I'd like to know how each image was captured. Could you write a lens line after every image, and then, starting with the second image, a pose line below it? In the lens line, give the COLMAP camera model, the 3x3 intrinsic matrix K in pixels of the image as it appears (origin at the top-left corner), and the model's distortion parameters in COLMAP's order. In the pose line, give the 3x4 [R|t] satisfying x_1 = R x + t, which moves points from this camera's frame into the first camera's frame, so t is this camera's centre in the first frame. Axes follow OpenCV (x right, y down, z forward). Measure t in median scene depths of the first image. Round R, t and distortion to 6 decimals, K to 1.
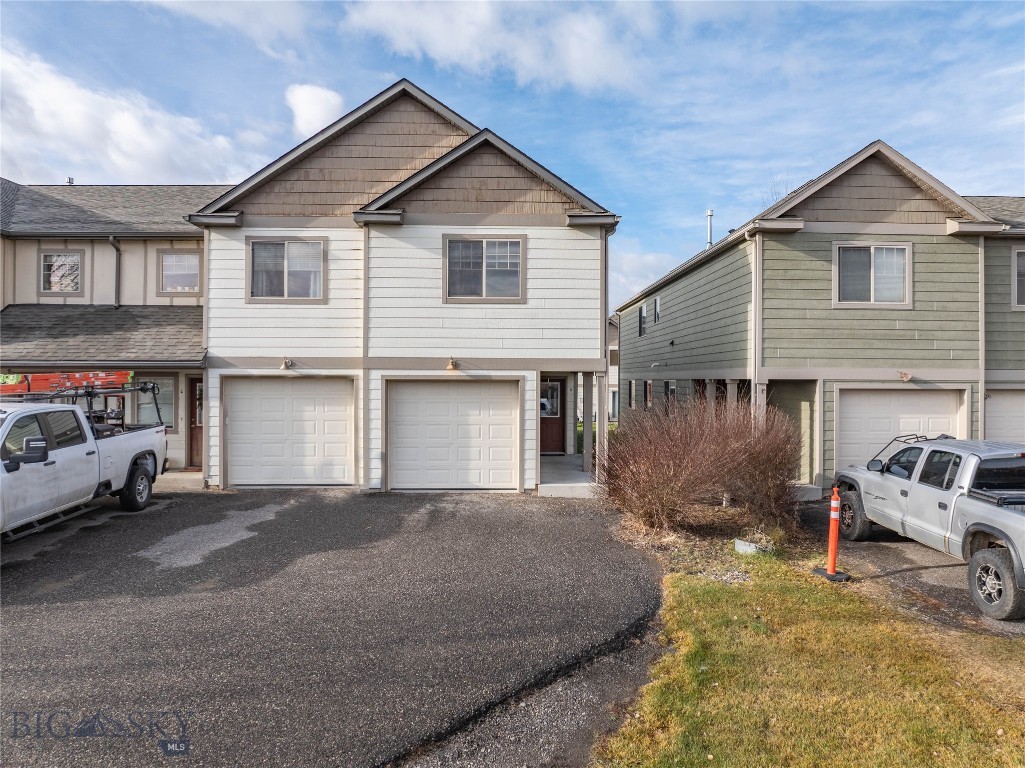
lens RADIAL K [[730.0, 0, 518.8], [0, 730.0, 373.7], [0, 0, 1]] dist [-0.046094, 0.014605]
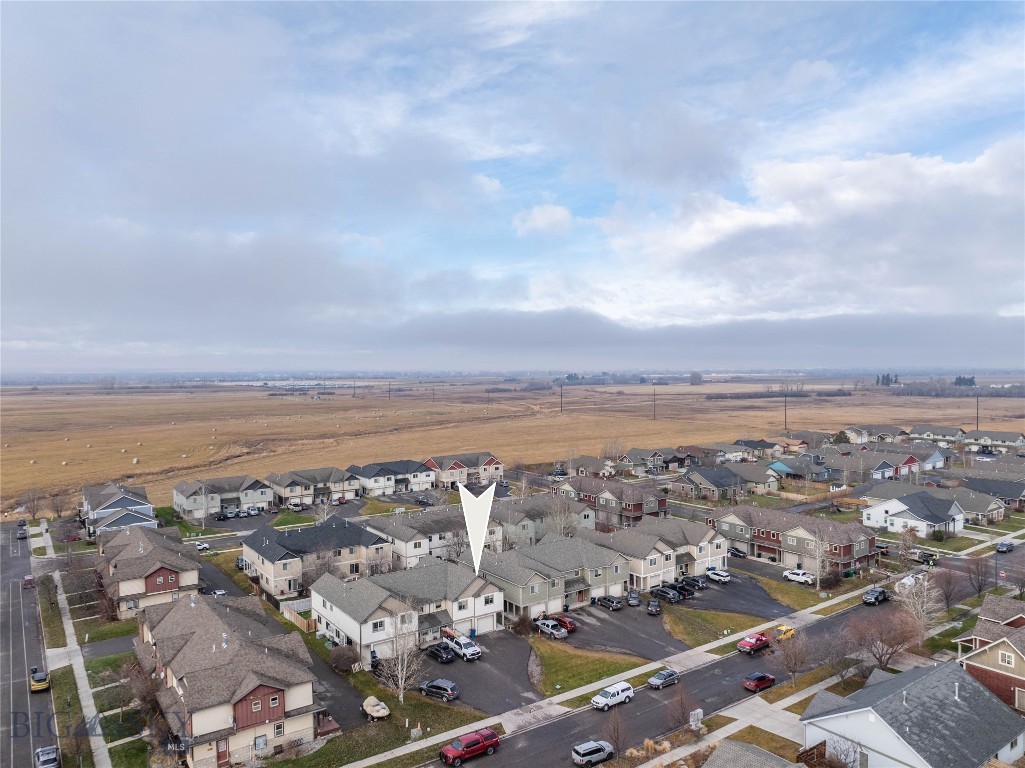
lens RADIAL K [[730.0, 0, 517.2], [0, 730.0, 388.1], [0, 0, 1]] dist [-0.046094, 0.014605]
pose [[0.825866, -0.031924, 0.562962, -3.608802], [0.007897, 0.998953, 0.045062, -2.435880], [-0.563811, -0.032769, 0.825254, -4.725264]]
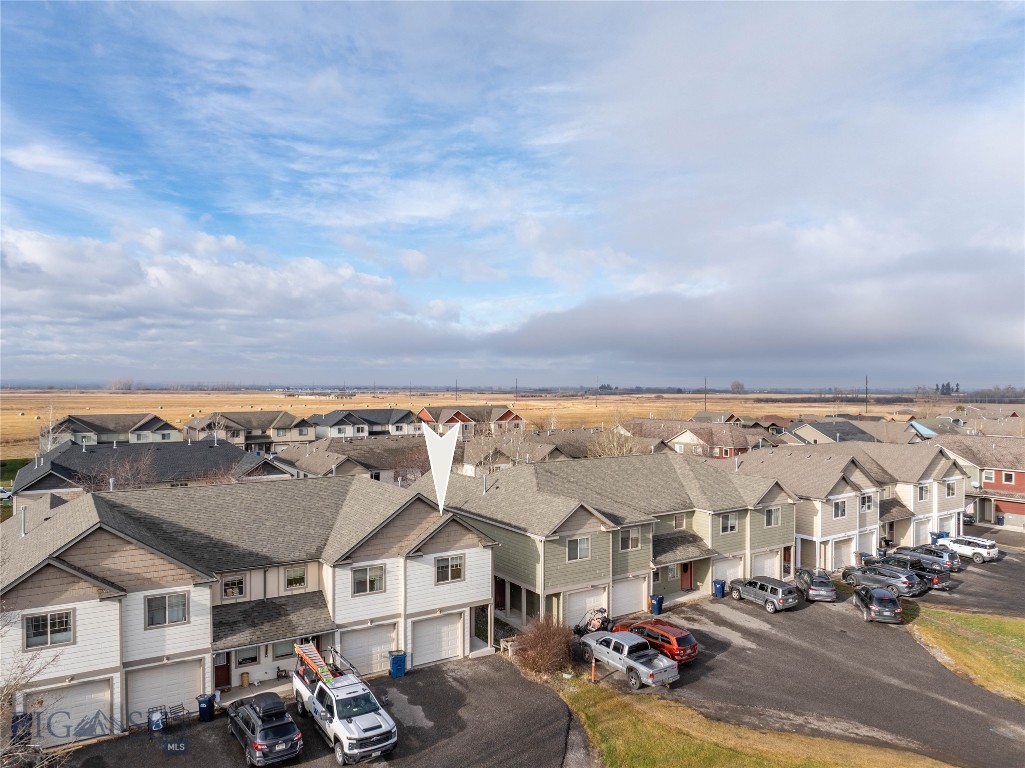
lens RADIAL K [[730.0, 0, 511.3], [0, 730.0, 388.1], [0, 0, 1]] dist [-0.046094, 0.014605]
pose [[0.853444, -0.009013, 0.521107, -1.119871], [-0.000939, 0.999822, 0.018832, -0.785826], [-0.521184, -0.016562, 0.853284, -1.152644]]
